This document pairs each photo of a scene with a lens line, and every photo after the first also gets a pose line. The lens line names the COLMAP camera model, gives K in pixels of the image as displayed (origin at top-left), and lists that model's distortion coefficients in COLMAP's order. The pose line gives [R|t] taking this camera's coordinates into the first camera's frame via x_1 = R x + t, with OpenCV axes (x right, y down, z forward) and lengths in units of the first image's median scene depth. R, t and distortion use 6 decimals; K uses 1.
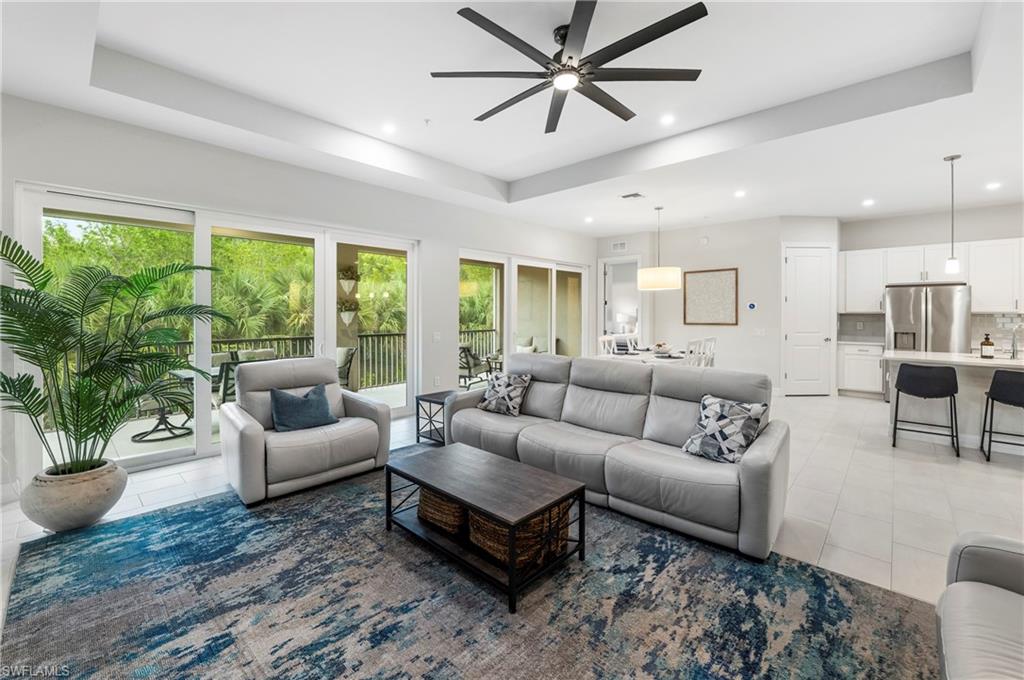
lens RADIAL K [[420.1, 0, 512.2], [0, 420.1, 318.8], [0, 0, 1]] dist [-0.002276, -0.000071]
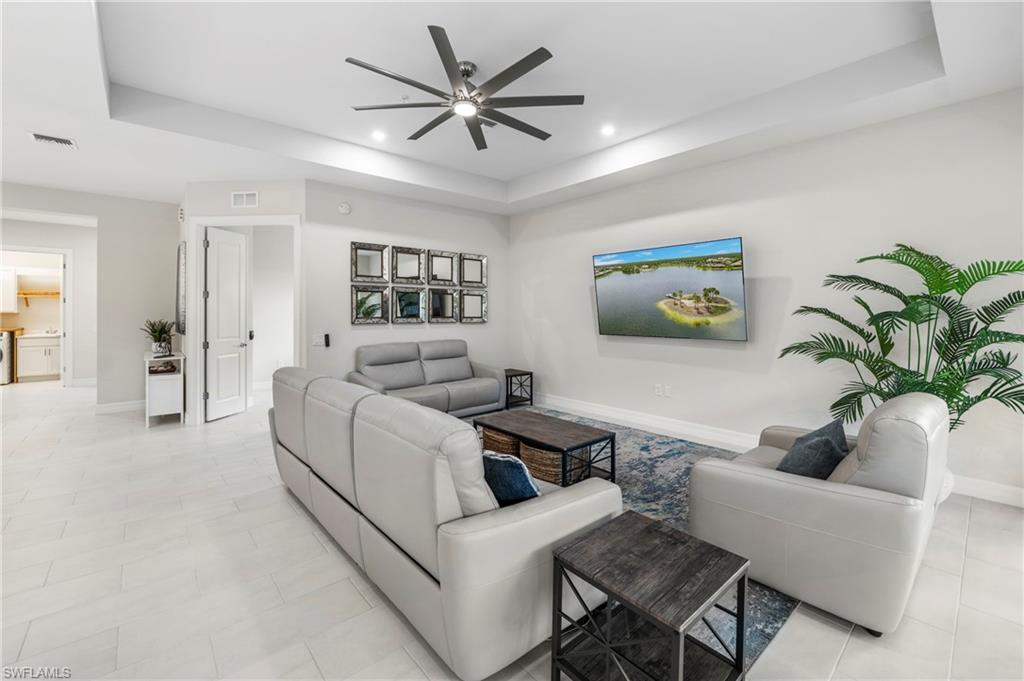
lens RADIAL K [[435.3, 0, 512.5], [0, 435.3, 308.1], [0, 0, 1]] dist [-0.022904, 0.000192]
pose [[-0.994165, -0.000688, 0.107868, -0.132773], [-0.000059, 0.999983, 0.005831, -0.035493], [-0.107870, 0.005791, -0.994148, 2.295033]]
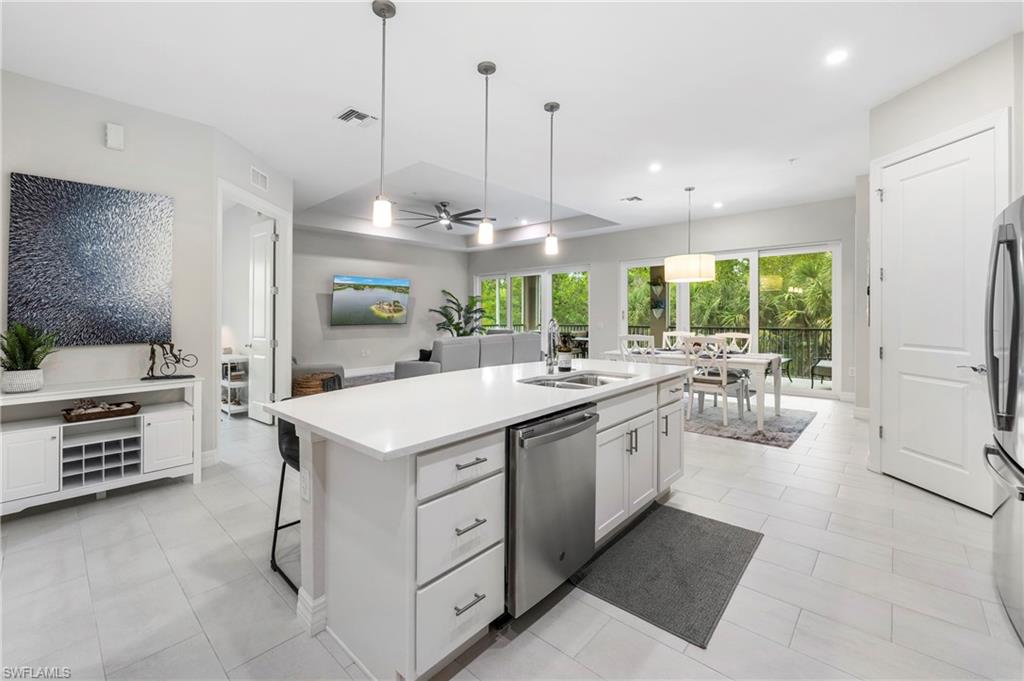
lens RADIAL K [[424.2, 0, 505.0], [0, 424.2, 314.4], [0, 0, 1]] dist [-0.001411, 0.000082]
pose [[0.002753, 0.000365, -0.999996, 2.952155], [-0.007626, 0.999971, 0.000343, 0.007186], [0.999967, 0.007626, 0.002755, 1.461772]]
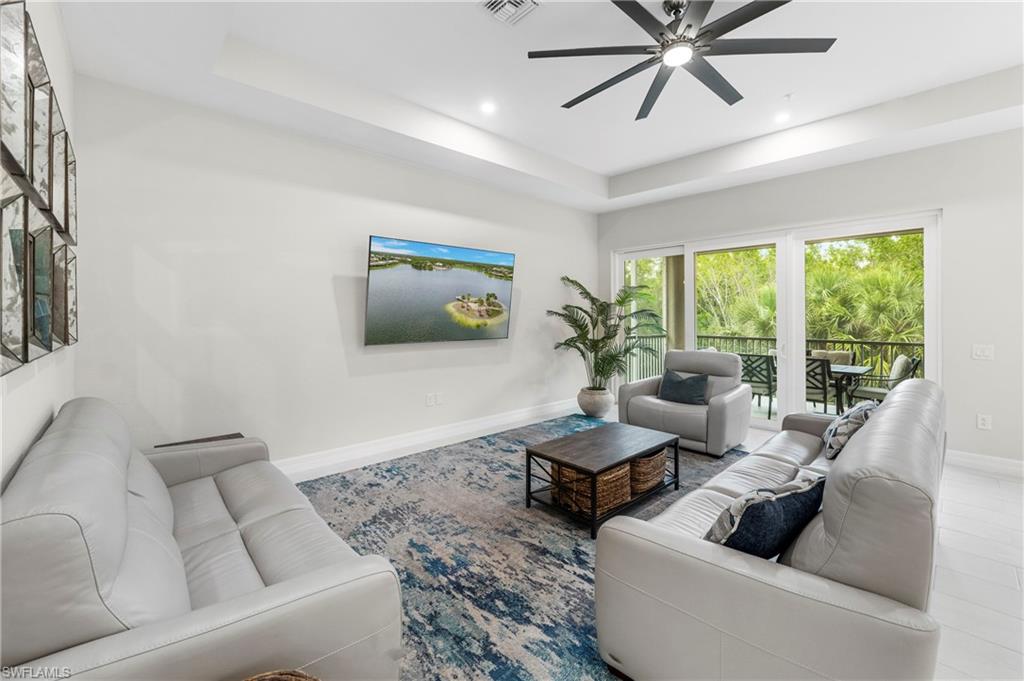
lens RADIAL K [[420.1, 0, 512.2], [0, 420.1, 319.3], [0, 0, 1]] dist [-0.002276, -0.000071]
pose [[-0.075299, 0.006180, -0.997142, 1.118598], [-0.009322, 0.999933, 0.006901, -0.003914], [0.997117, 0.009815, -0.075237, 0.760498]]
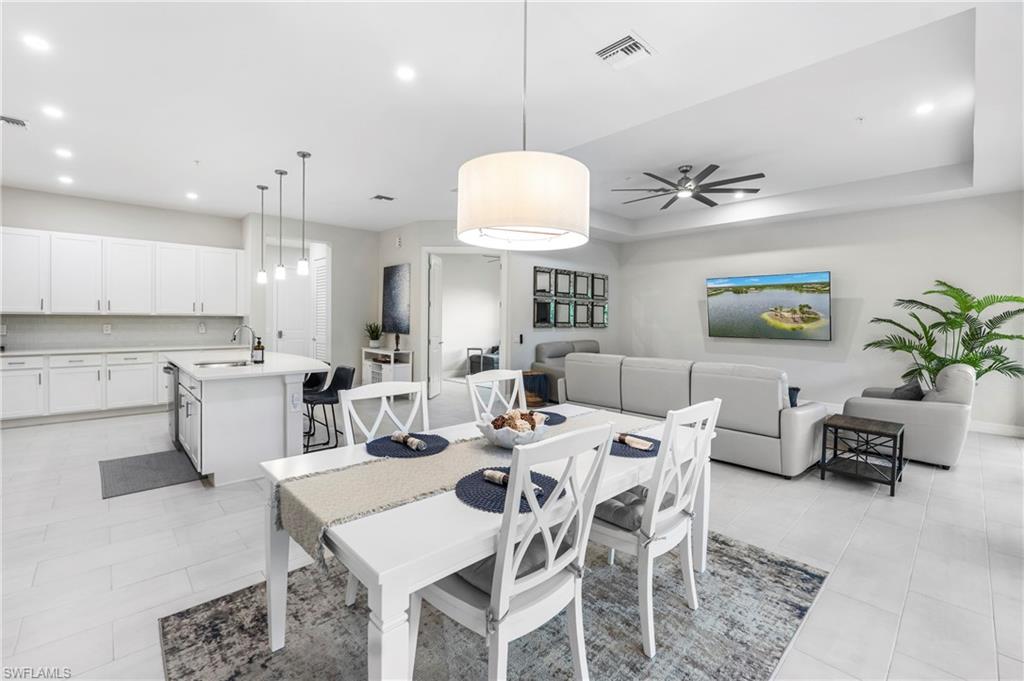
lens RADIAL K [[440.4, 0, 513.6], [0, 440.4, 320.5], [0, 0, 1]] dist [-0.017713, -0.000124]
pose [[-0.997833, -0.011023, 0.064870, 0.798118], [-0.009704, 0.999740, 0.020617, -0.048112], [-0.065081, 0.019943, -0.997681, 3.164530]]
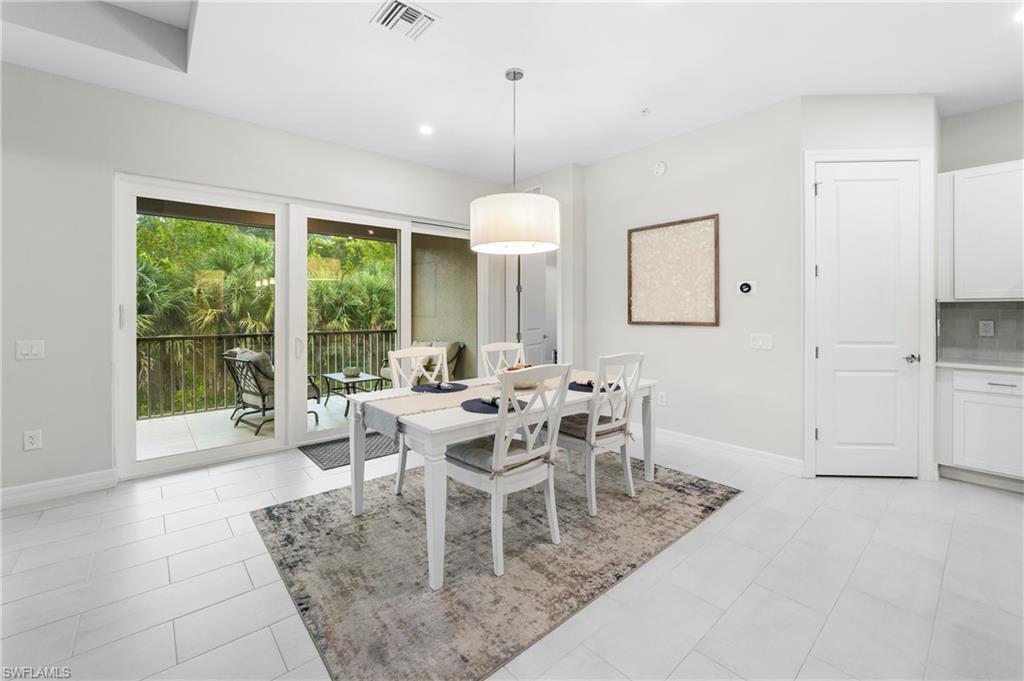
lens RADIAL K [[418.7, 0, 516.9], [0, 418.7, 312.3], [0, 0, 1]] dist [-0.001547, -0.000305]
pose [[0.994873, -0.001709, -0.101117, 0.949237], [0.000842, 0.999962, -0.008620, 0.007760], [0.101128, 0.008491, 0.994837, 1.296865]]
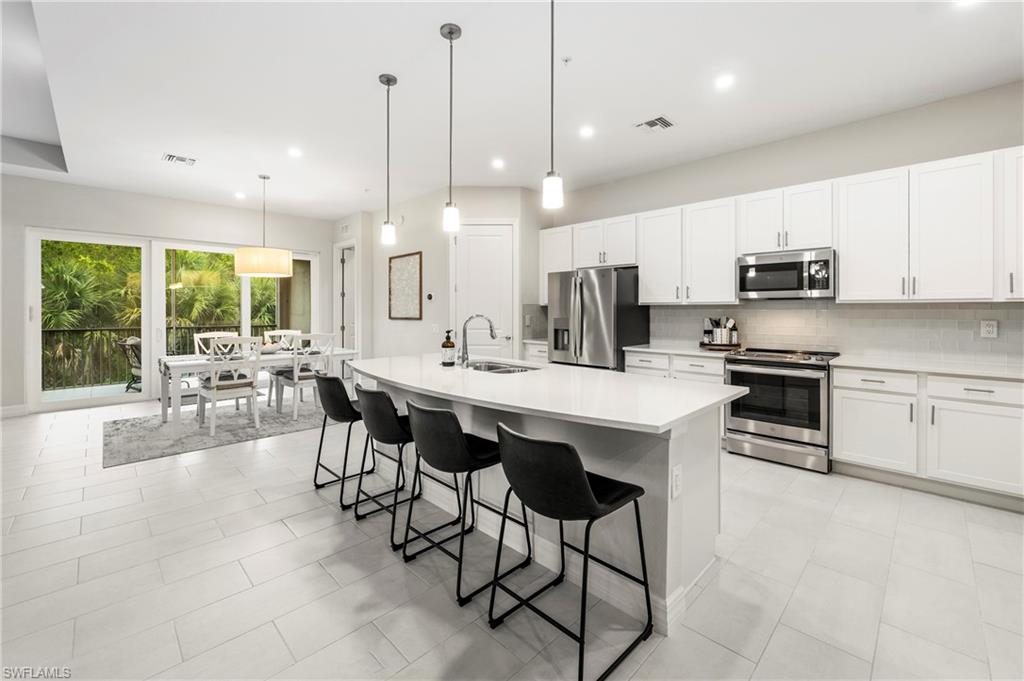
lens RADIAL K [[417.1, 0, 511.8], [0, 417.1, 309.6], [0, 0, 1]] dist [-0.001713, -0.000169]
pose [[0.999012, 0.000131, -0.044442, 2.073360], [-0.000728, 0.999910, -0.013424, 0.016794], [0.044437, 0.013444, 0.998922, 0.503076]]
